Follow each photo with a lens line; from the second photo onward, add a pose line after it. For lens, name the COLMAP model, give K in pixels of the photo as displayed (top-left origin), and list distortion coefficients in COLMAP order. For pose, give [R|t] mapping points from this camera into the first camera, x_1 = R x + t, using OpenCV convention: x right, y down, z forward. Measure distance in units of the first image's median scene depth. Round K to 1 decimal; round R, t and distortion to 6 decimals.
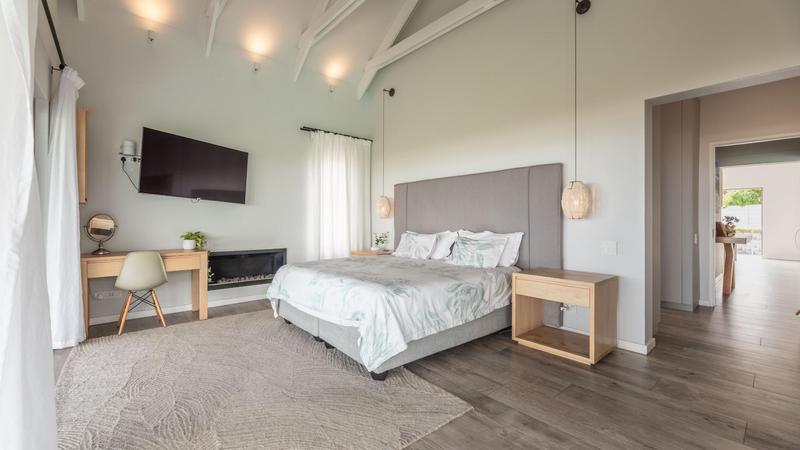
lens RADIAL K [[327.3, 0, 400.1], [0, 327.3, 221.6], [0, 0, 1]] dist [-0.004184, 0.000094]
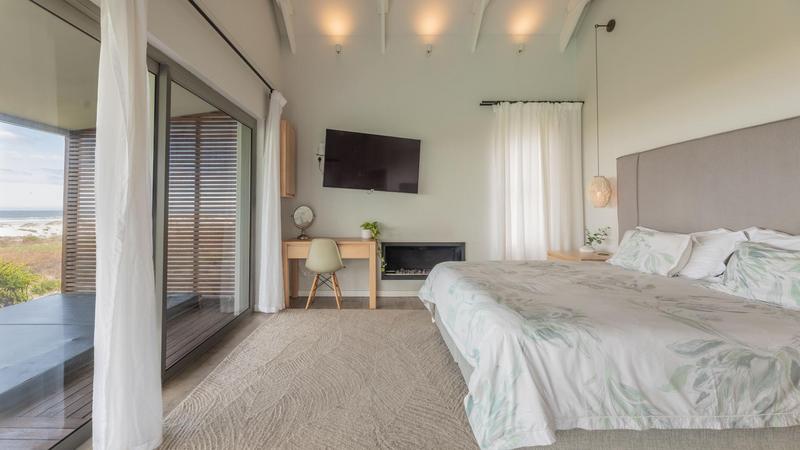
lens RADIAL K [[327.3, 0, 398.3], [0, 327.3, 203.1], [0, 0, 1]] dist [-0.004184, 0.000094]
pose [[0.747610, -0.016118, -0.663942, 0.151314], [-0.001093, 0.999674, -0.025500, -0.002143], [0.664137, 0.019790, 0.747349, 0.313865]]
